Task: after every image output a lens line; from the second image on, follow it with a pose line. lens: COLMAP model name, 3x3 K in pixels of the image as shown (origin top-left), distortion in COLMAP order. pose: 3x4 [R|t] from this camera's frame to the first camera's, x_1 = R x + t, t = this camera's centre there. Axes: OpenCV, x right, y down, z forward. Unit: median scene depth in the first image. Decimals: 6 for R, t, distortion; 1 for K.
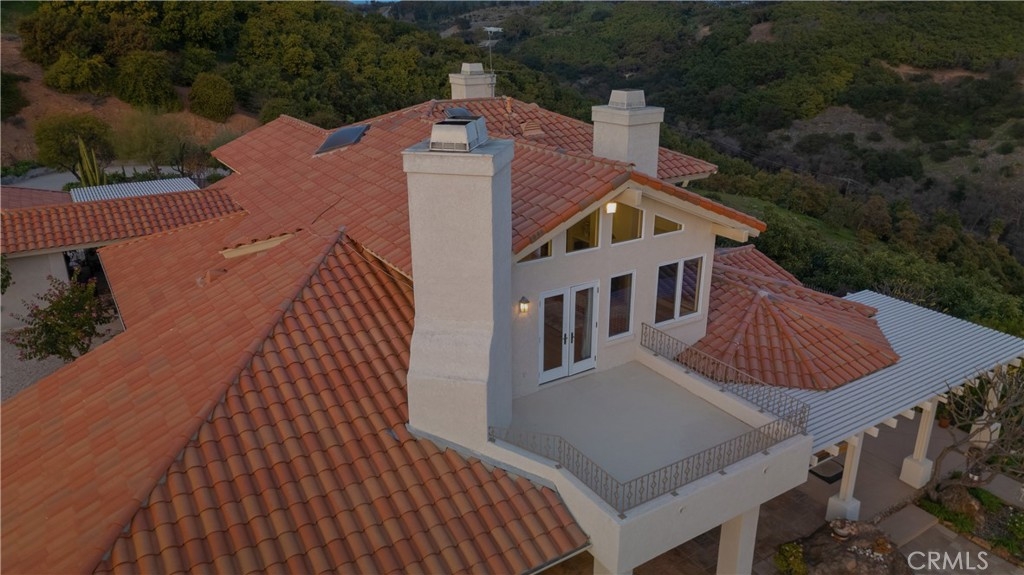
lens RADIAL K [[709.0, 0, 512.0], [0, 709.0, 287.5], [0, 0, 1]] dist [0.082917, -0.075835]
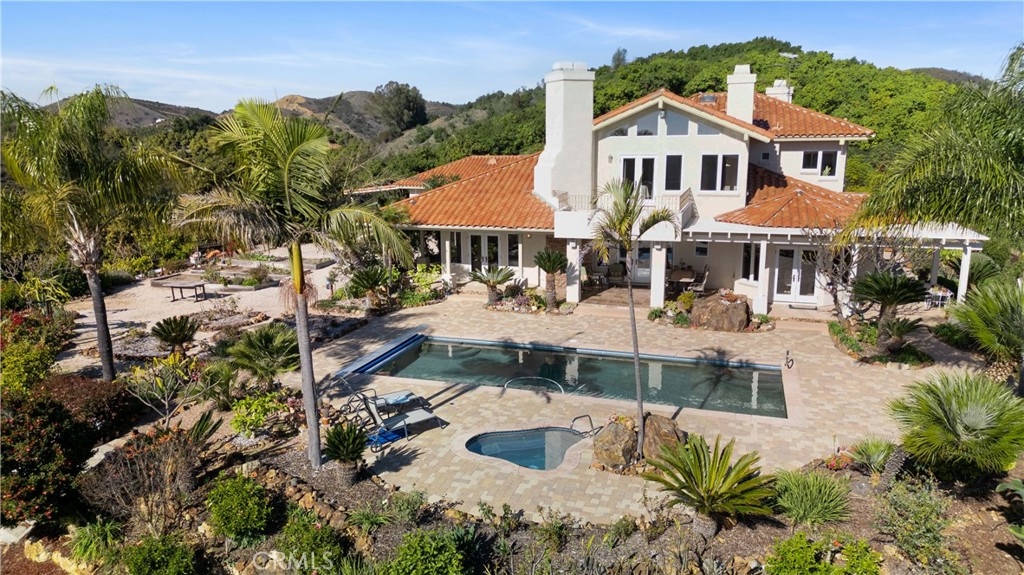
lens RADIAL K [[709.0, 0, 512.0], [0, 709.0, 287.5], [0, 0, 1]] dist [0.082917, -0.075835]
pose [[0.635003, 0.154666, -0.756868, 0.253002], [-0.264128, 0.964175, -0.024571, 0.088692], [0.725953, 0.215513, 0.653106, -0.084483]]
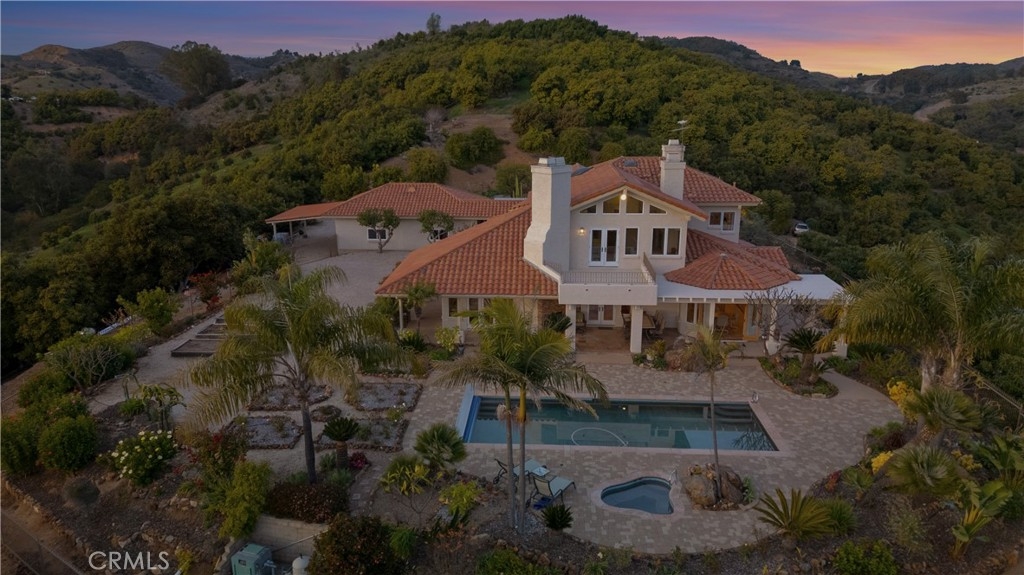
lens RADIAL K [[709.0, 0, 512.0], [0, 709.0, 287.5], [0, 0, 1]] dist [0.082917, -0.075835]
pose [[0.814315, 0.151888, -0.560198, 0.224074], [-0.203534, 0.978592, -0.030532, 0.062566], [0.543568, 0.138881, 0.827796, -0.219520]]
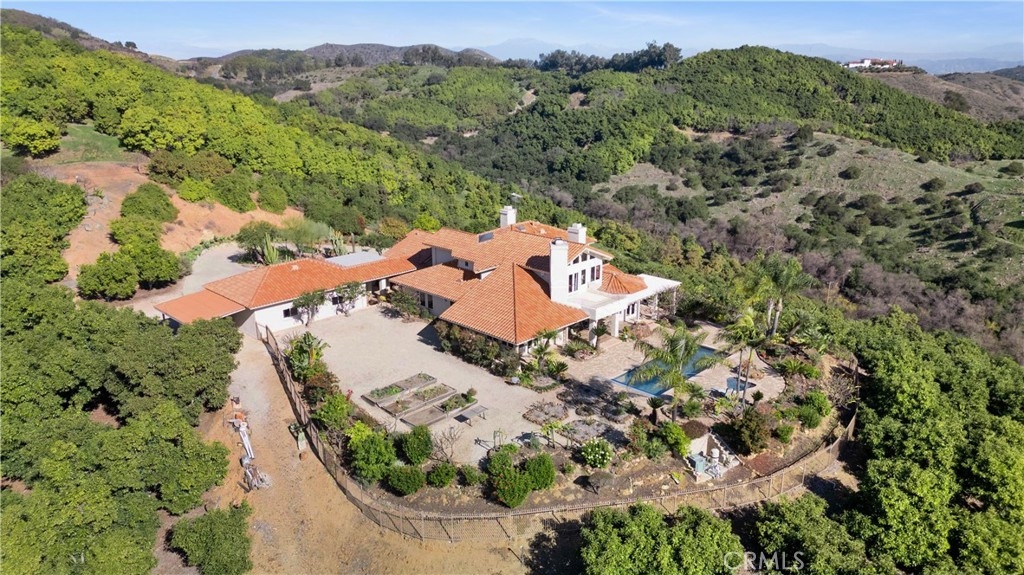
lens RADIAL K [[693.6, 0, 498.0], [0, 693.6, 346.1], [0, 0, 1]] dist [0.020432, 0.001139]
pose [[0.977579, -0.082298, 0.193819, -0.217684], [0.078902, 0.996564, 0.025193, 0.054094], [-0.195226, -0.009335, 0.980714, -0.542183]]
